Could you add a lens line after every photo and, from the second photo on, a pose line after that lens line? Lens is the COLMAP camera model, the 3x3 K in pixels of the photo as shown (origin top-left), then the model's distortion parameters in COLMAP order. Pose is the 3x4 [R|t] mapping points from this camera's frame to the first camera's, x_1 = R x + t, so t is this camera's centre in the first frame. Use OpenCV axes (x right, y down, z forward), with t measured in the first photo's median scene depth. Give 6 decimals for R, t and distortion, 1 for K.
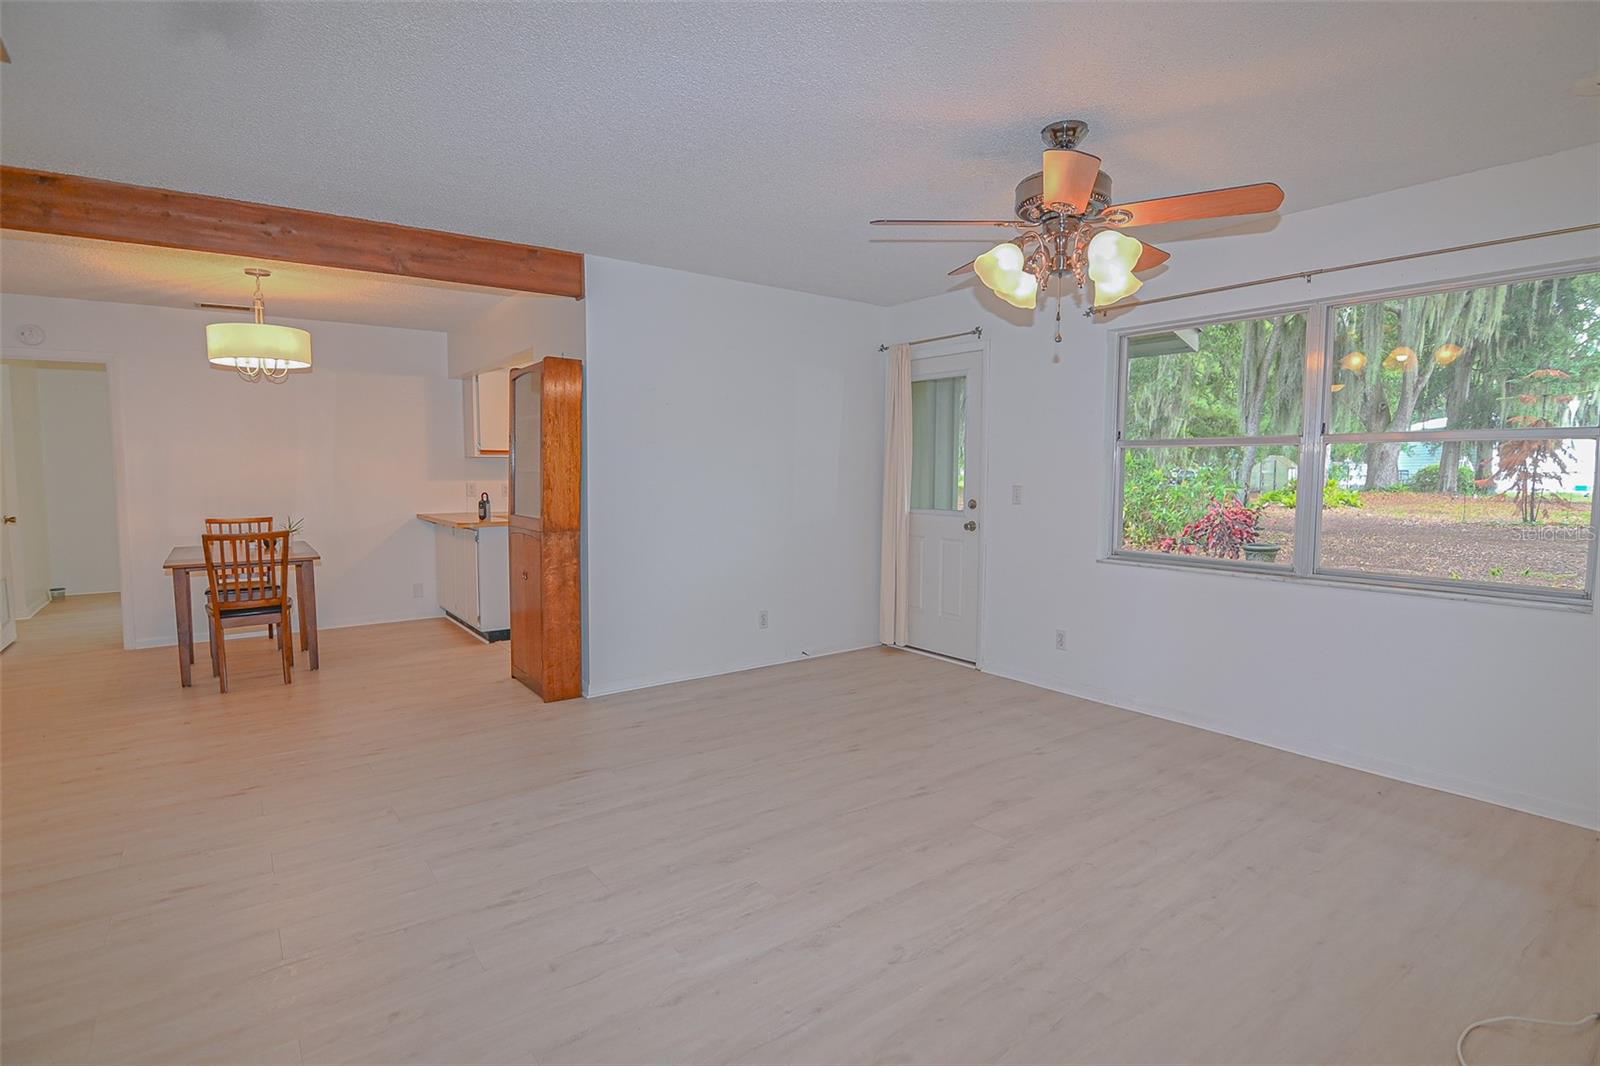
lens RADIAL K [[784.0, 0, 813.5], [0, 784.0, 529.3], [0, 0, 1]] dist [-0.005351, -0.014247]
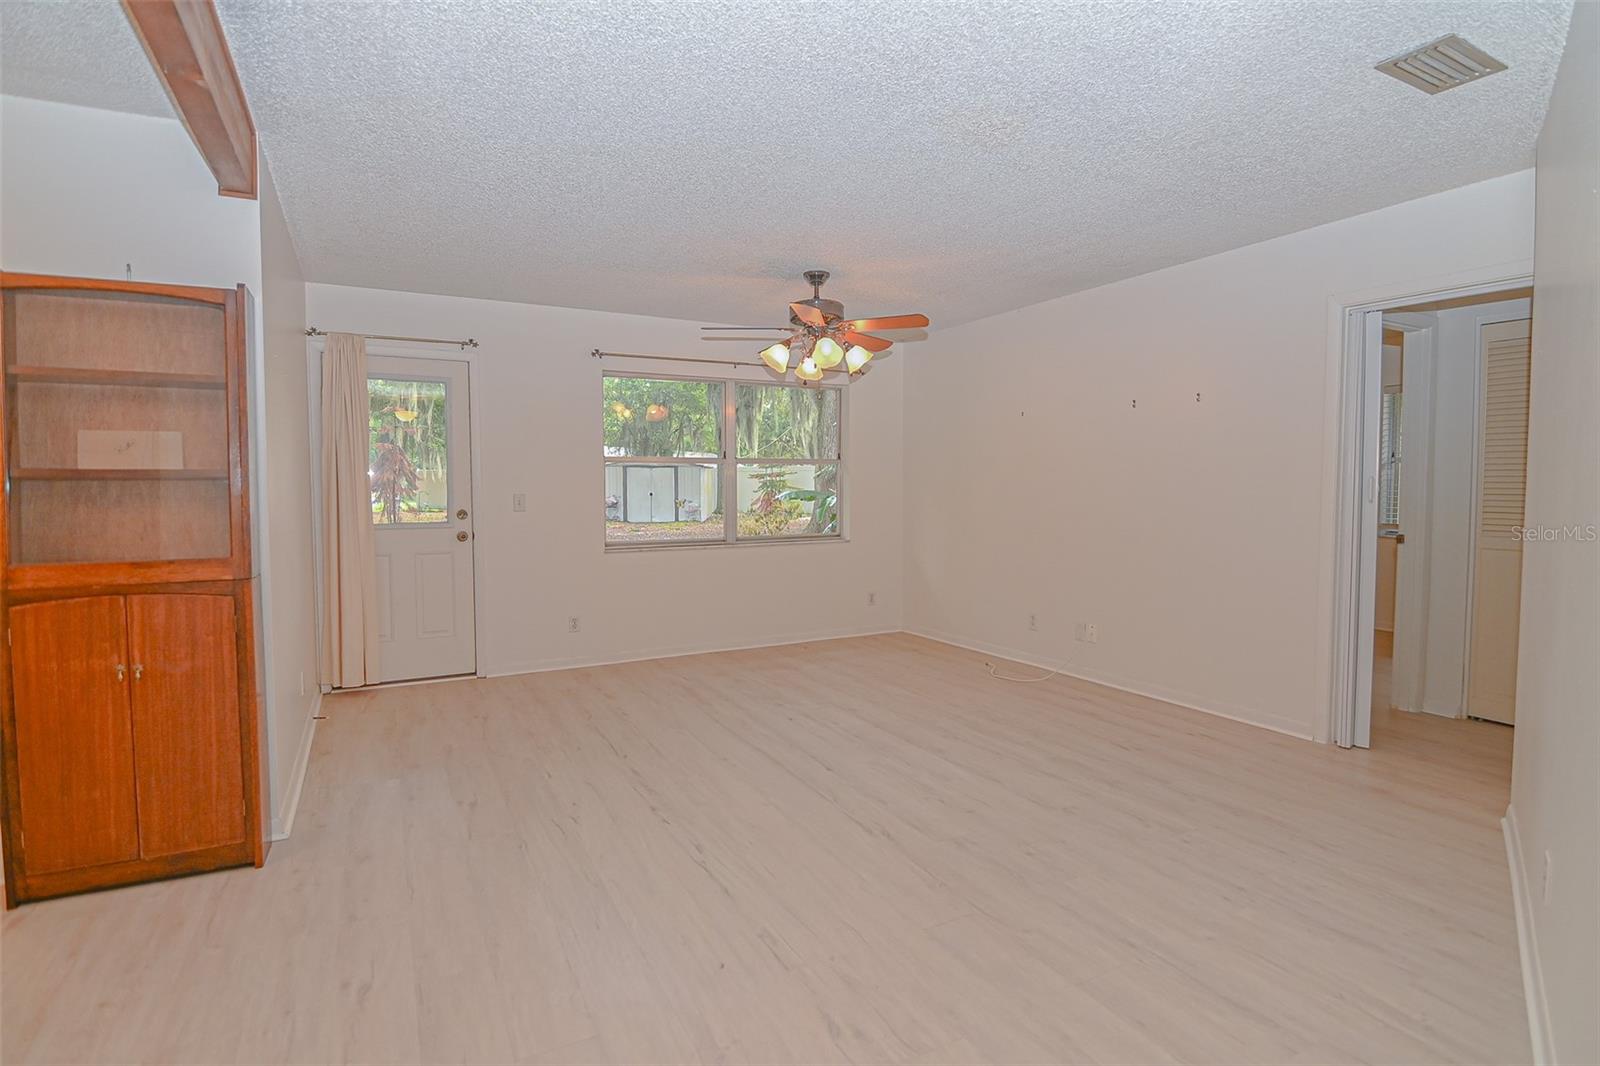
lens RADIAL K [[812.5, 0, 800.0], [0, 812.5, 533.0], [0, 0, 1]] dist [-0.012279, -0.000908]
pose [[0.154584, -0.055091, 0.986443, -1.046828], [0.084689, 0.995508, 0.042326, -0.021968], [-0.984343, 0.076998, 0.158555, 0.591475]]
